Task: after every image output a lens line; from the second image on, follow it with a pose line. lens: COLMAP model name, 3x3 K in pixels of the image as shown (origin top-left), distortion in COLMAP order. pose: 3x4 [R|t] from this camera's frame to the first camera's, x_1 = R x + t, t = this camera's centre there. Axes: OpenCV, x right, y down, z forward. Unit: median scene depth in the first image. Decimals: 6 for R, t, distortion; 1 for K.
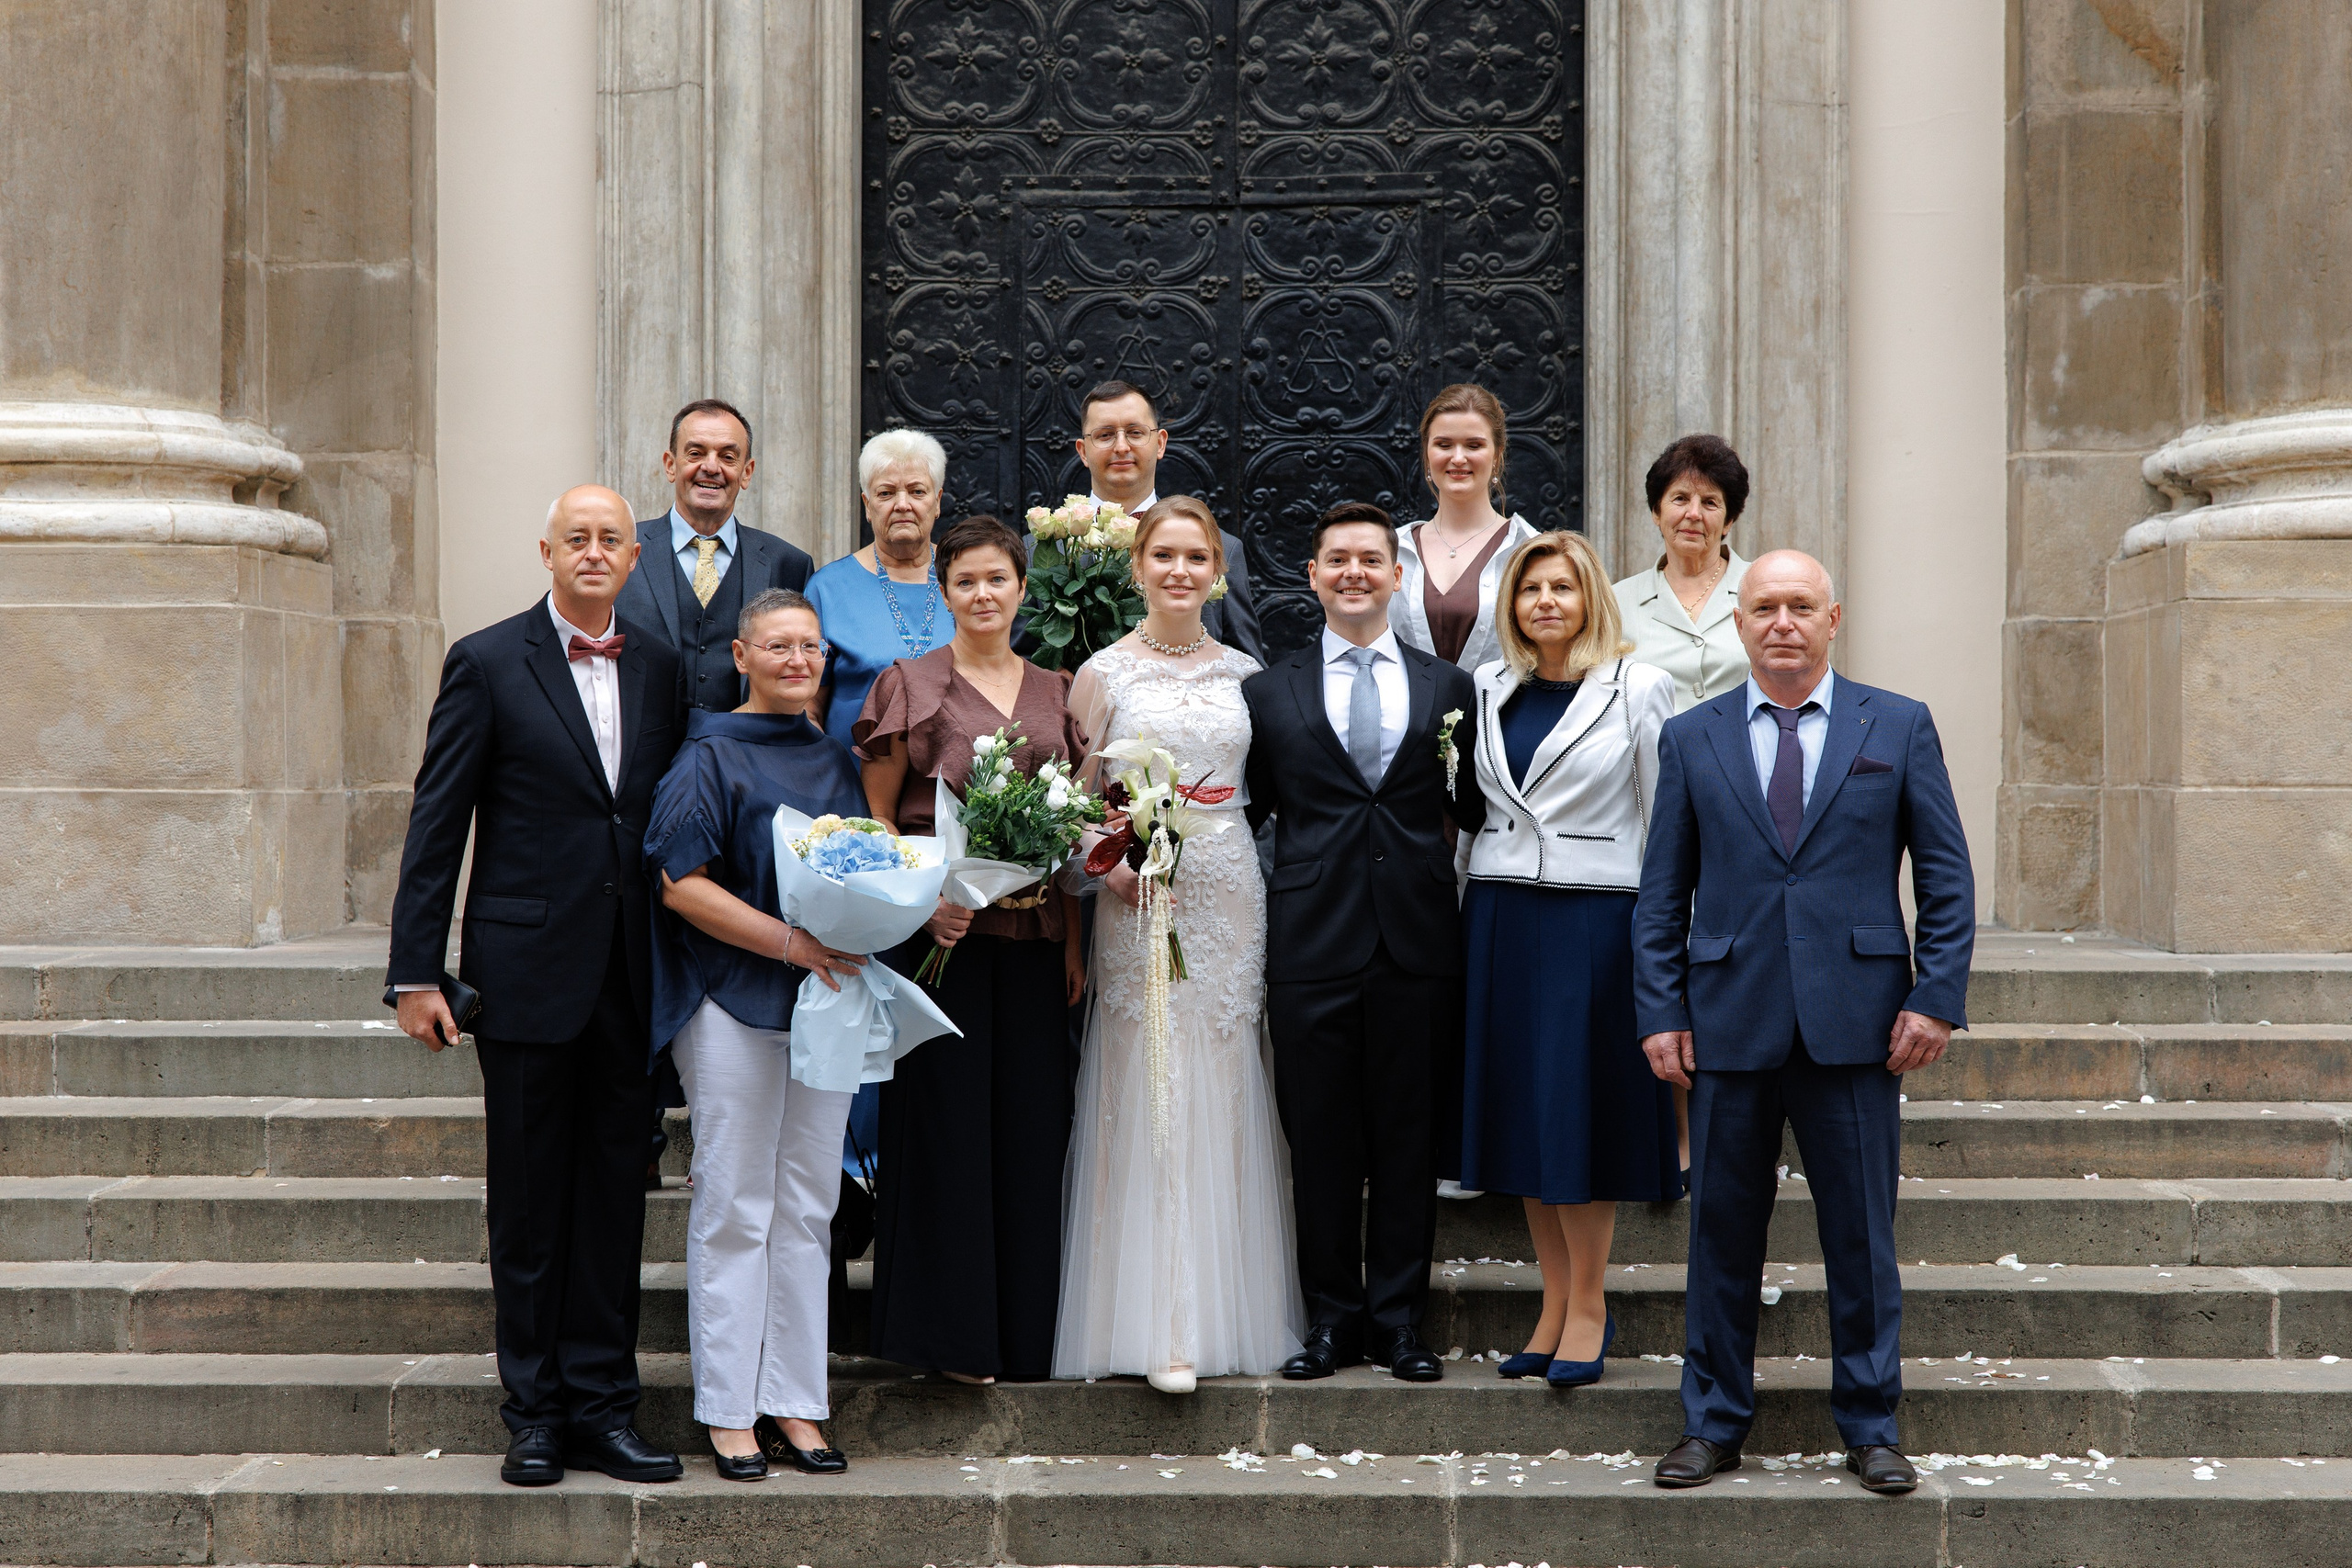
lens RADIAL K [[4311.1, 0, 1165.0], [0, 4311.1, 790.6], [0, 0, 1]] dist [0.024709, 0.023353]
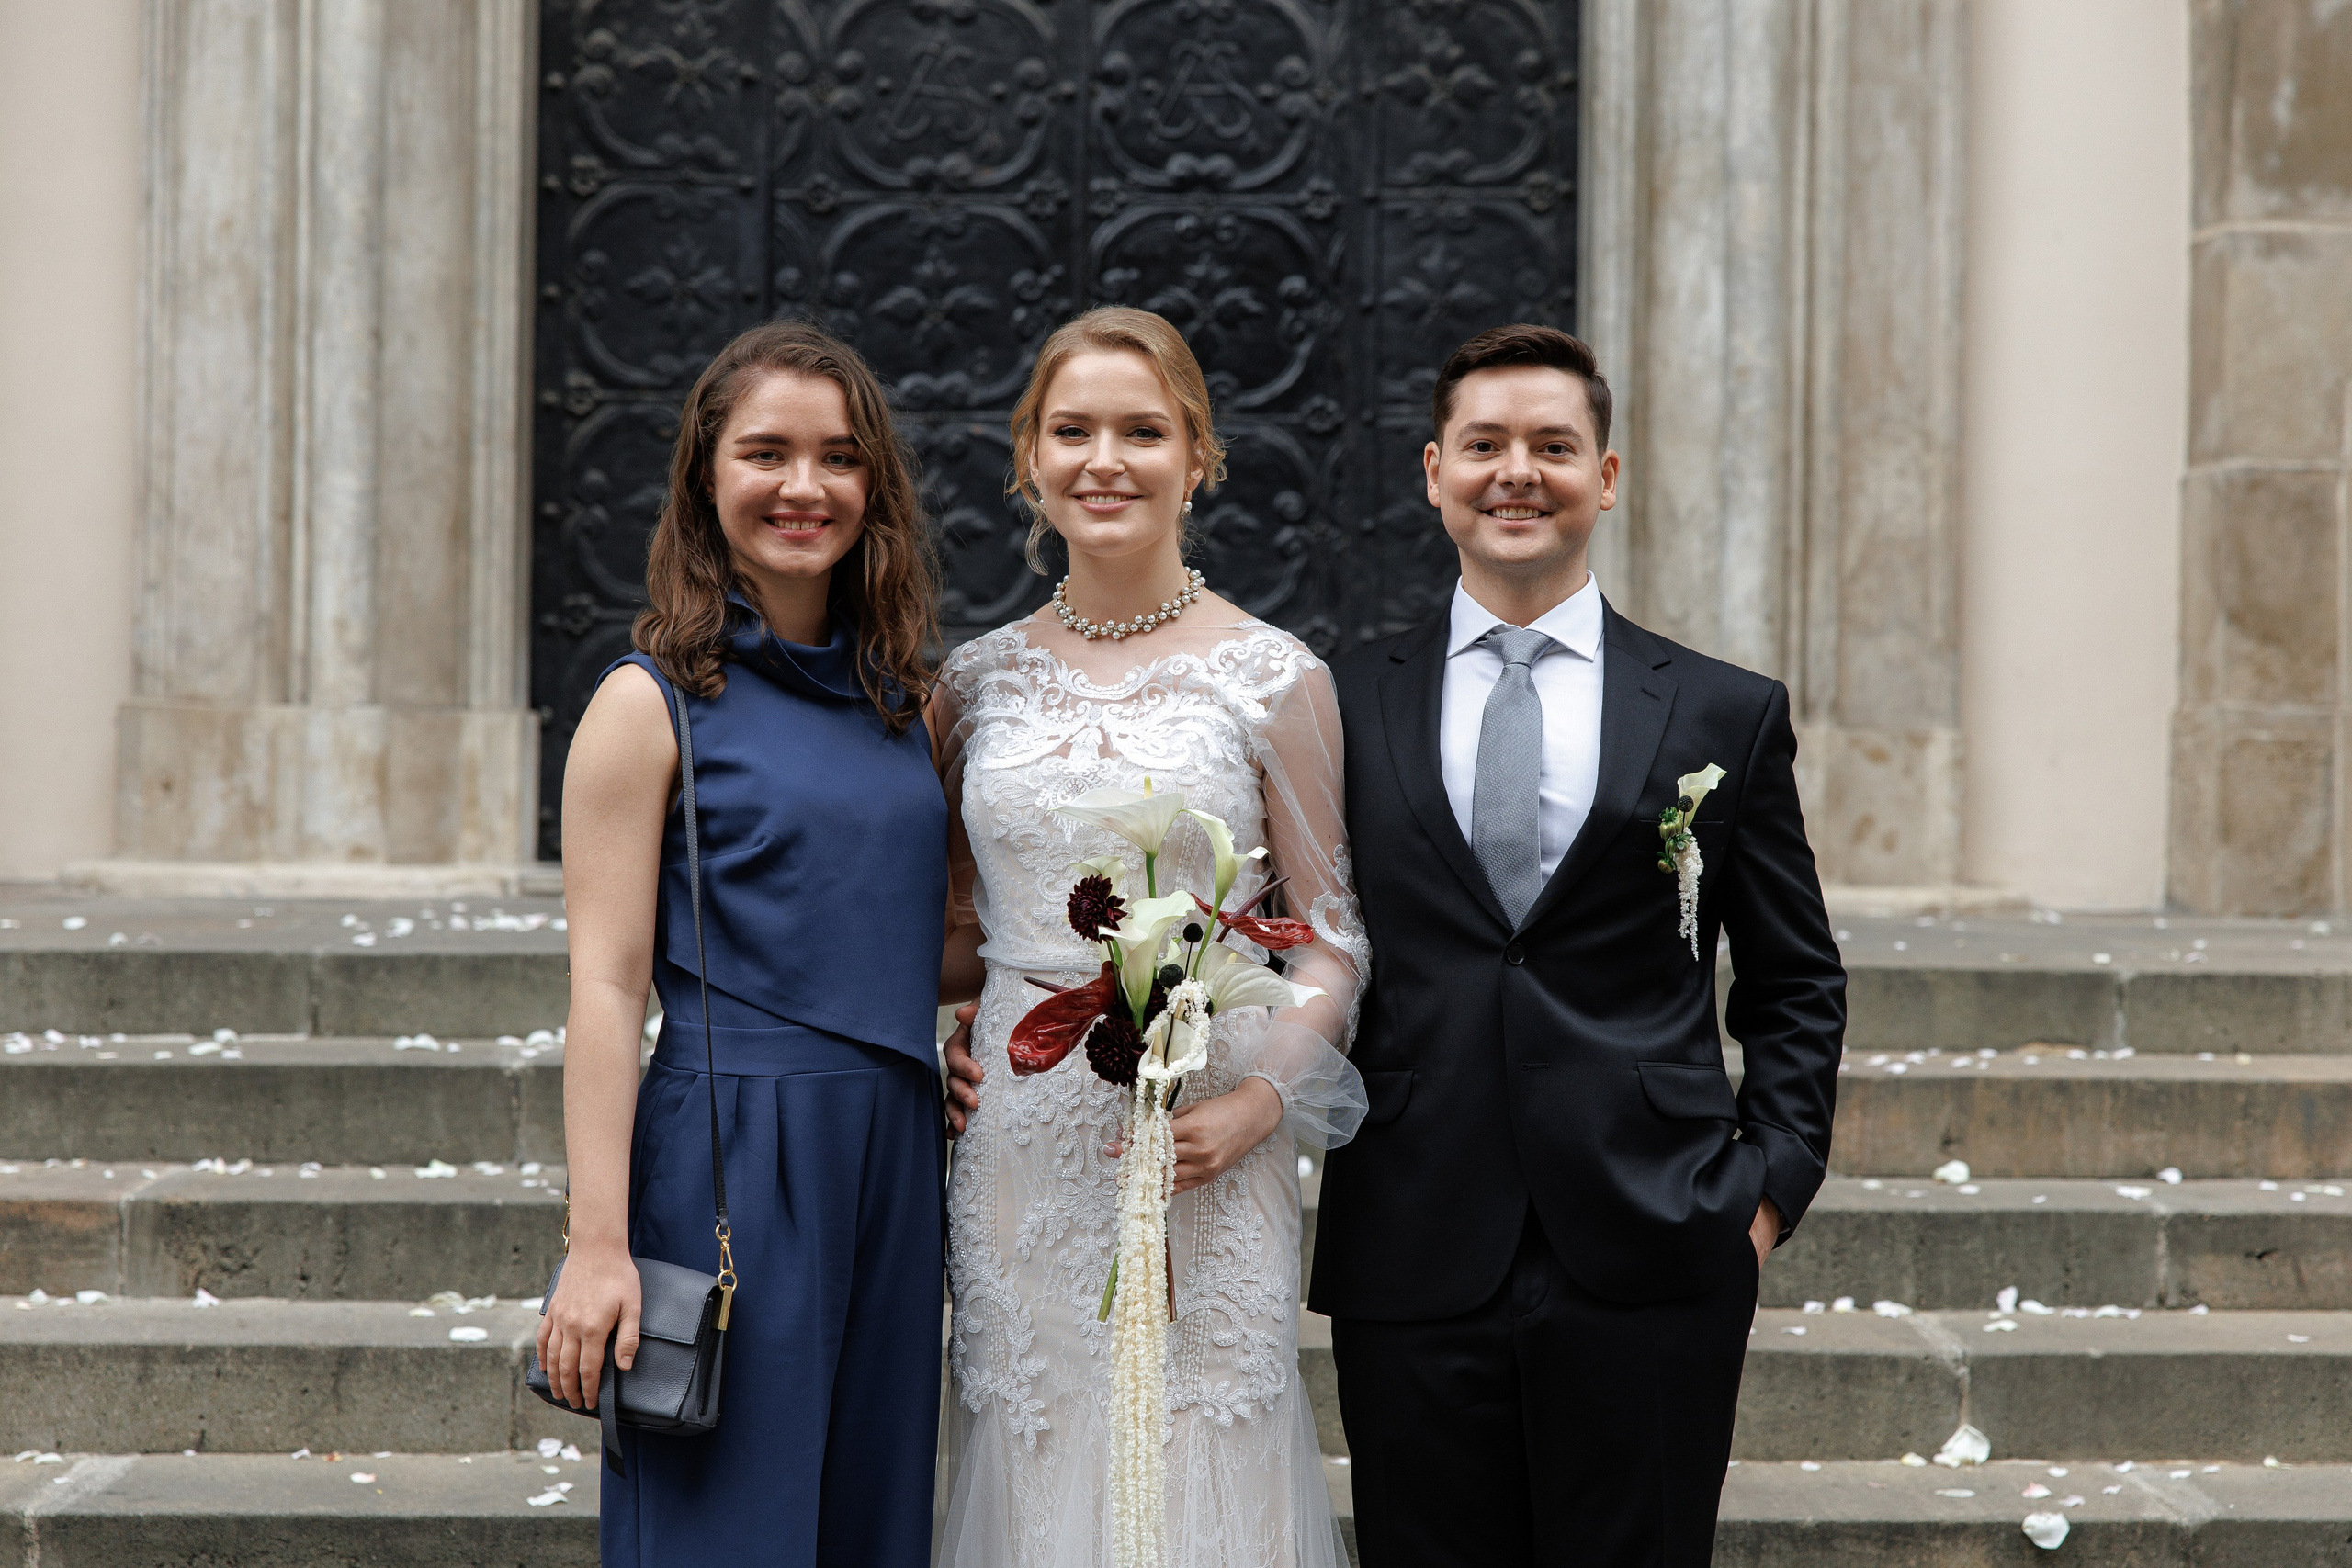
lens RADIAL K [[4379.6, 0, 1205.8], [0, 4379.6, 785.7], [0, 0, 1]] dist [0.031997, -0.053362]
pose [[0.997845, 0.011206, 0.064646, -0.008201], [-0.011089, 0.999936, -0.002171, 0.014399], [-0.064666, 0.001450, 0.997906, 0.303061]]
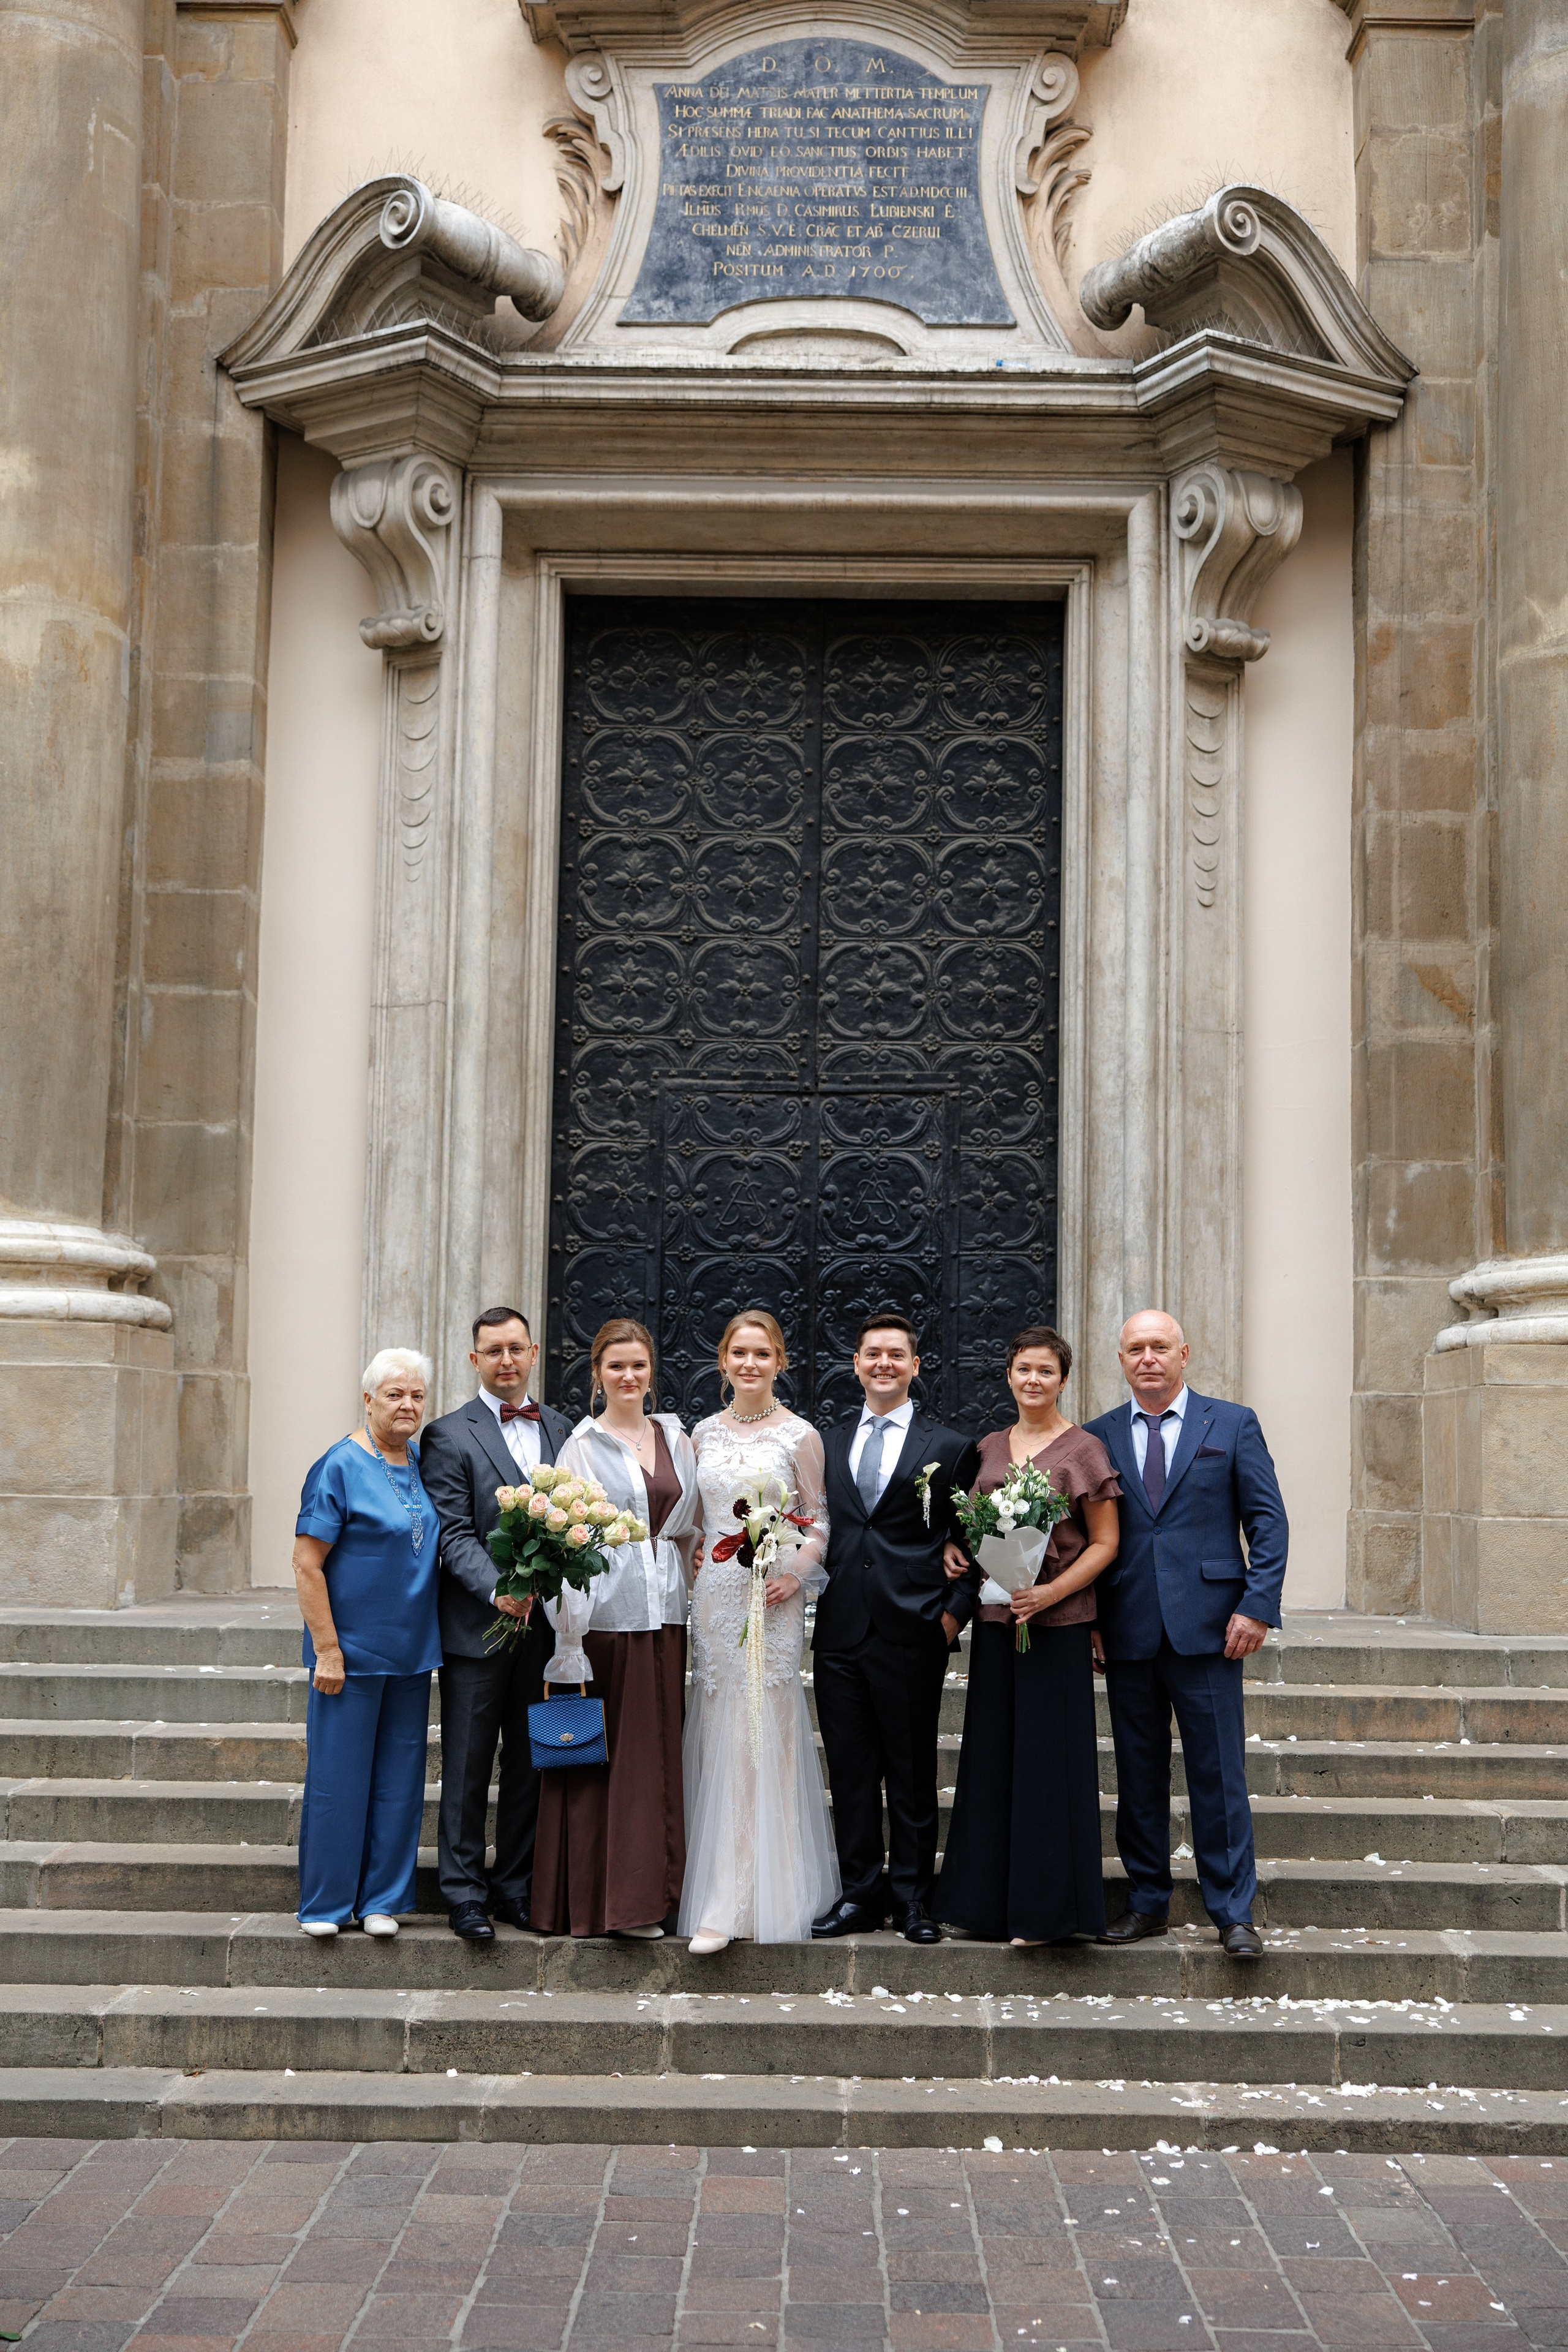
lens RADIAL K [[3117.2, 0, 784.7], [0, 3117.2, 1167.2], [0, 0, 1]] dist [0.010681, 0.012431]
pose [[0.999456, 0.018669, 0.027191, -0.021883], [-0.015916, 0.995043, -0.098161, -0.009699], [-0.028888, 0.097675, 0.994799, -0.025484]]
